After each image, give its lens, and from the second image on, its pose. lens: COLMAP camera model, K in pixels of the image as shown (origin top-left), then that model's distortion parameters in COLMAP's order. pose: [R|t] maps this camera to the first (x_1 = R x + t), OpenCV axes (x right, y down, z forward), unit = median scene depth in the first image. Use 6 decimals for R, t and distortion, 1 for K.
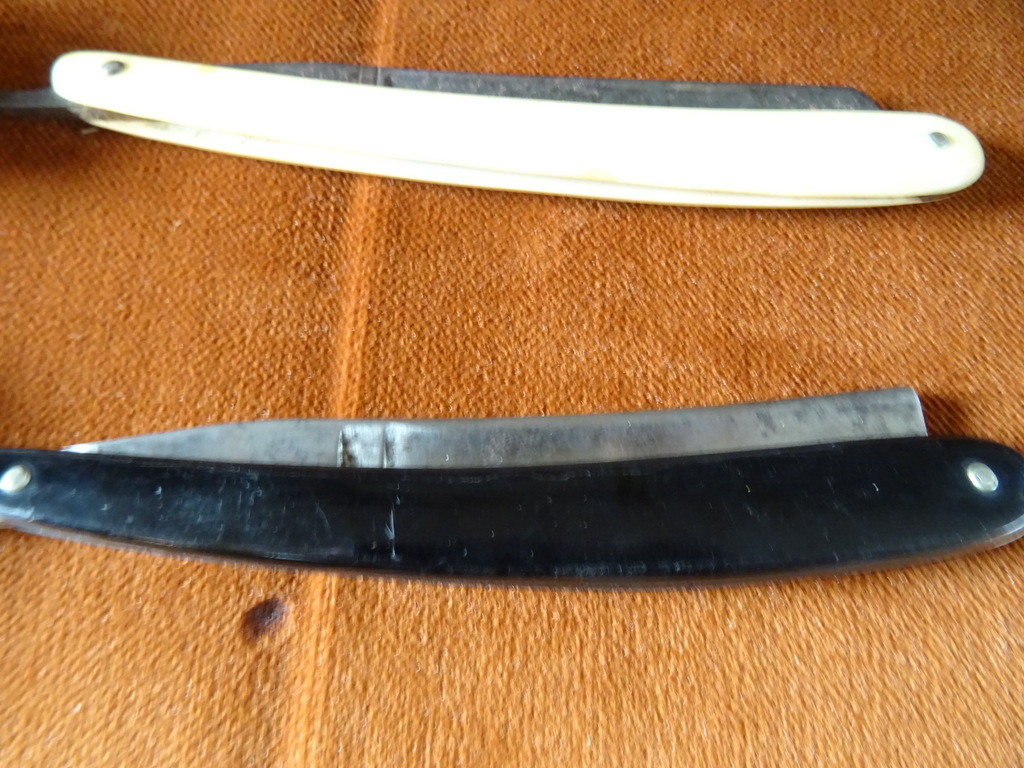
lens RADIAL K [[729.3, 0, 516.1], [0, 729.3, 384.1], [0, 0, 1]] dist [0.007795, -0.025531]
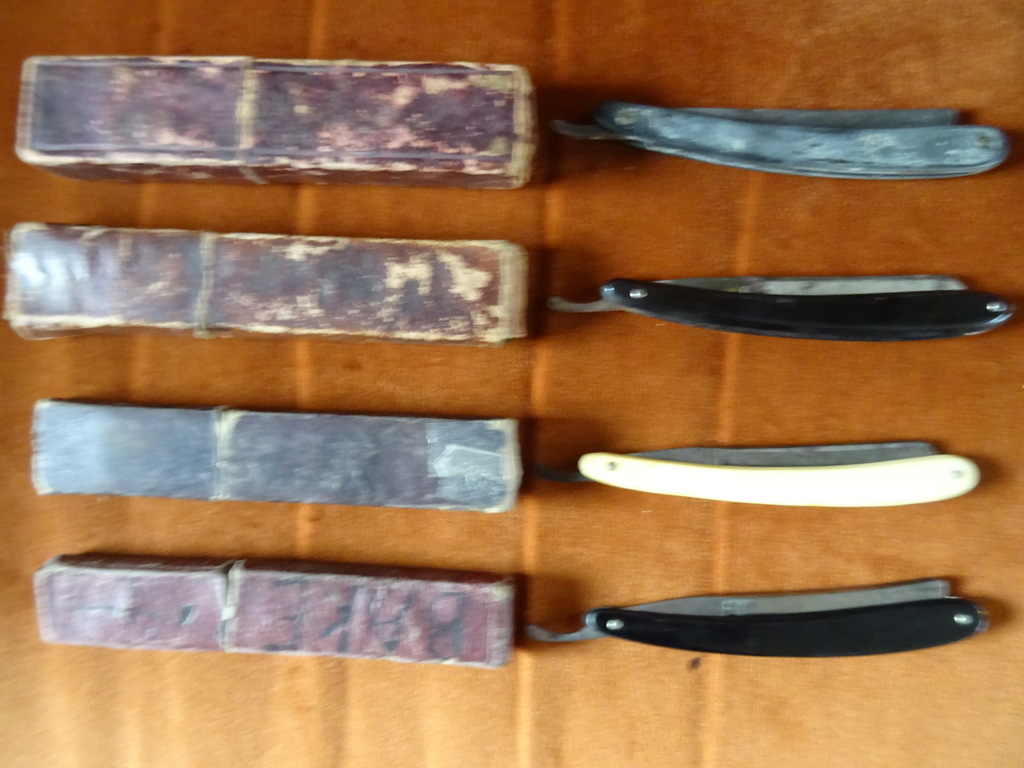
lens RADIAL K [[729.3, 0, 515.5], [0, 729.3, 378.9], [0, 0, 1]] dist [0.007795, -0.025531]
pose [[0.998820, -0.025171, -0.041529, -0.899931], [0.035686, 0.960447, 0.276168, -1.536037], [0.032935, -0.277324, 0.960212, -1.415871]]
